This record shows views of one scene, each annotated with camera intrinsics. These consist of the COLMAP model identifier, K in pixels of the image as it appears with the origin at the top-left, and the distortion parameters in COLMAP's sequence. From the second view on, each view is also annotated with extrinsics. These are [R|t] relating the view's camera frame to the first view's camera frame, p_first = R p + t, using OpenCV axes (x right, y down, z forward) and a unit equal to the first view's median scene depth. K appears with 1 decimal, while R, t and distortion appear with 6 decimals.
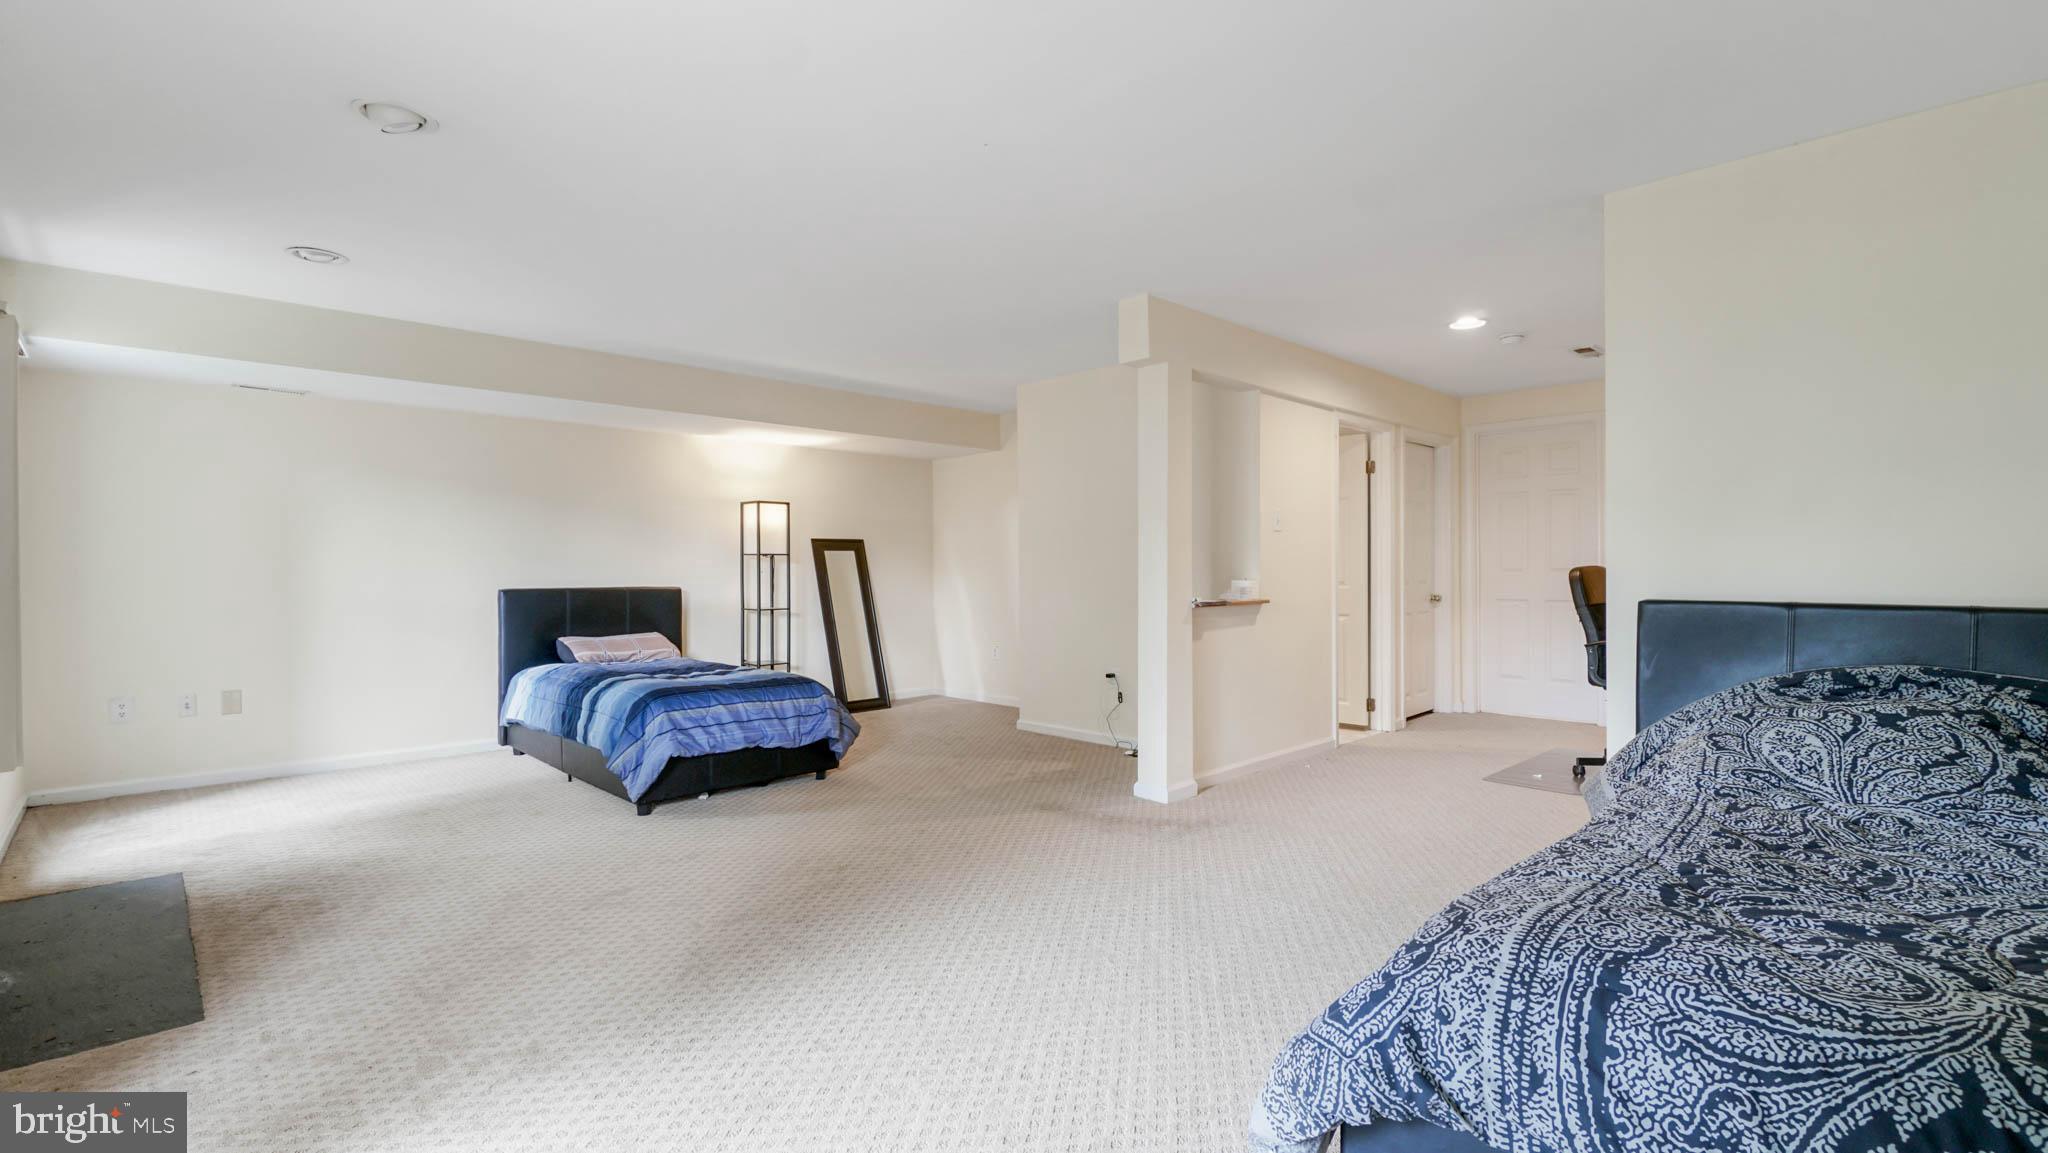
lens RADIAL K [[918.6, 0, 1014.9], [0, 918.6, 581.8], [0, 0, 1]] dist [-0.008904, -0.000333]
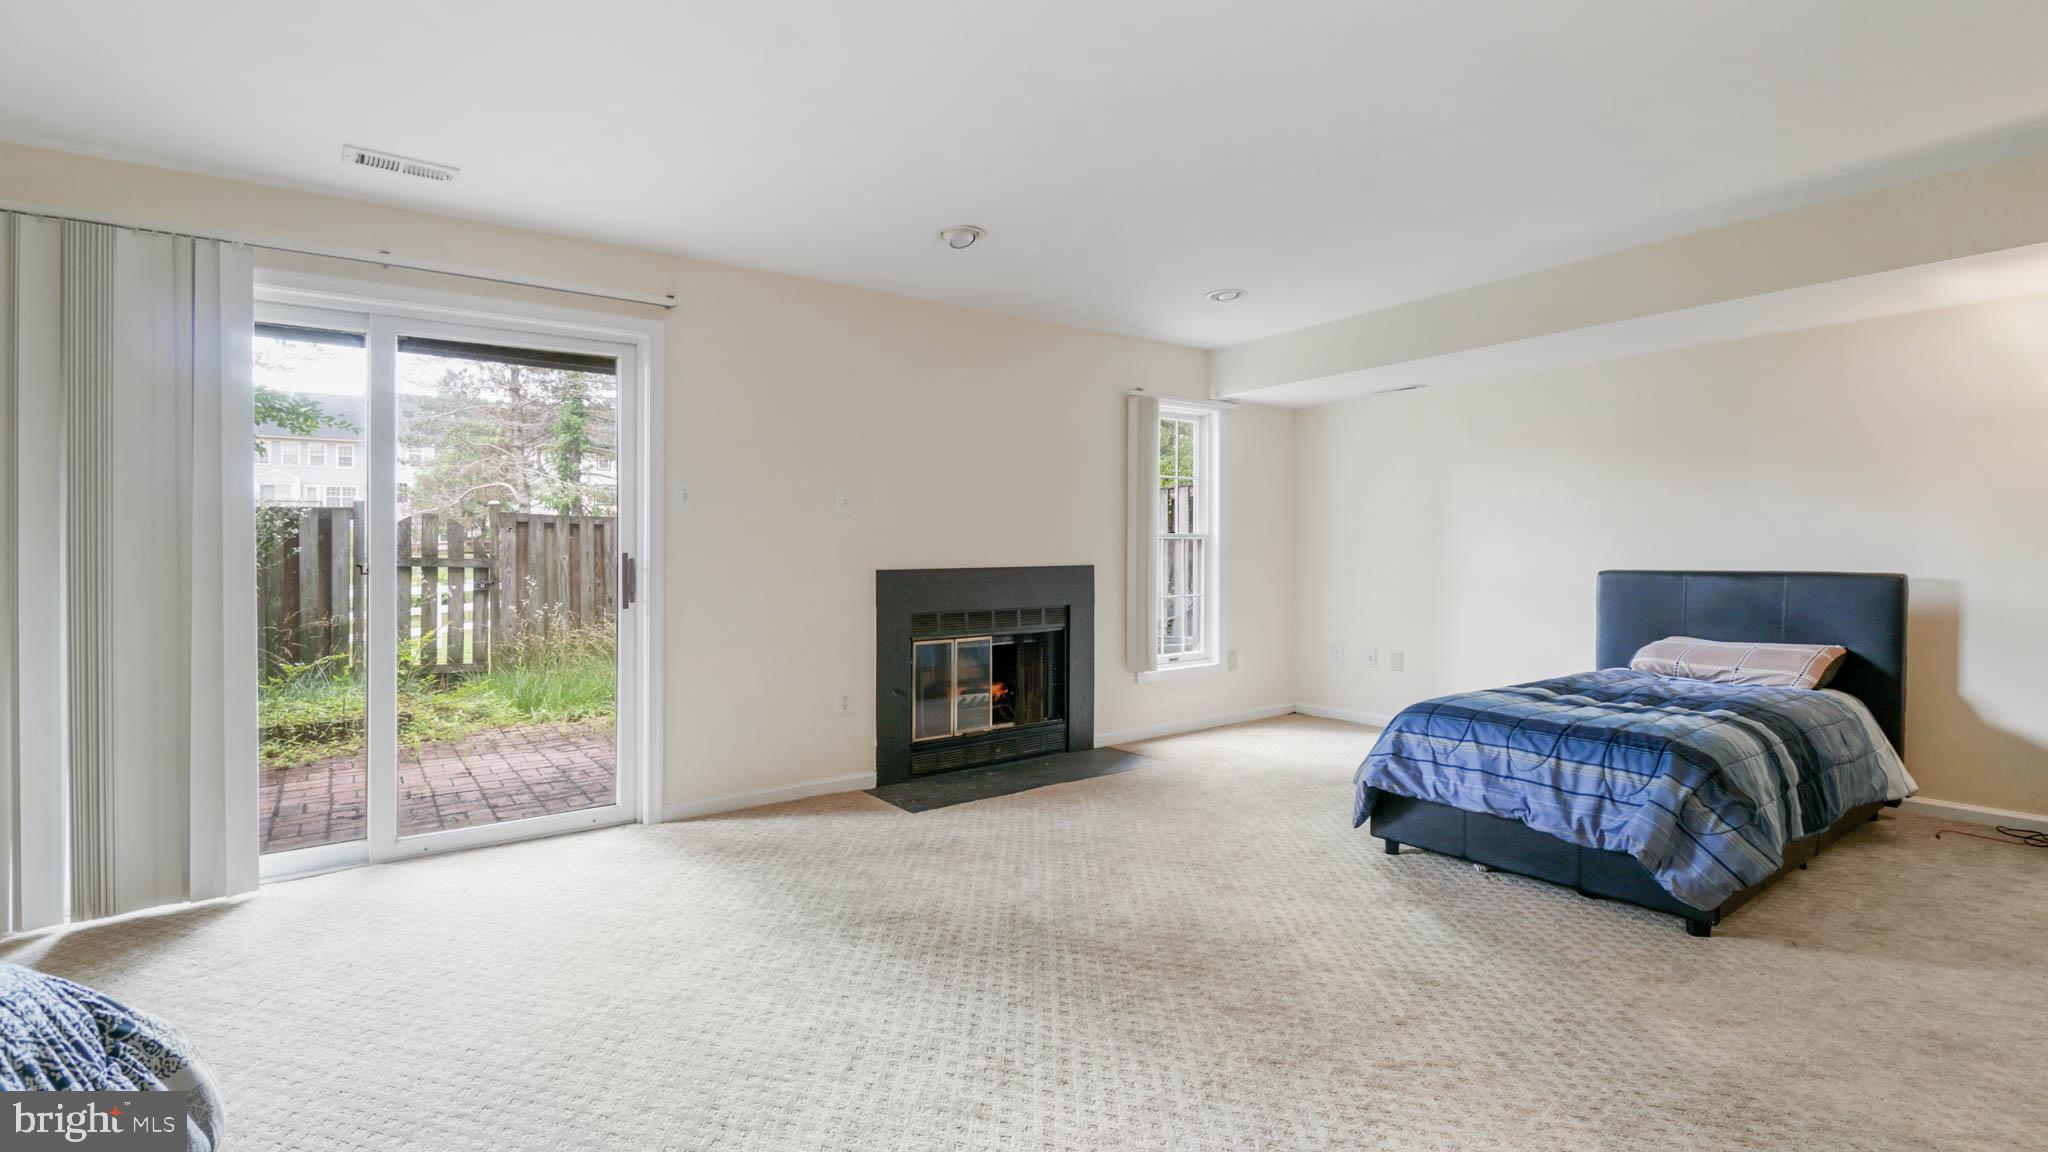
lens RADIAL K [[918.6, 0, 1012.7], [0, 918.6, 560.1], [0, 0, 1]] dist [-0.008904, -0.000333]
pose [[-0.152838, 0.011521, -0.988184, 0.424168], [-0.001833, 0.999927, 0.011941, -0.012819], [0.988250, 0.003636, -0.152806, 0.760648]]
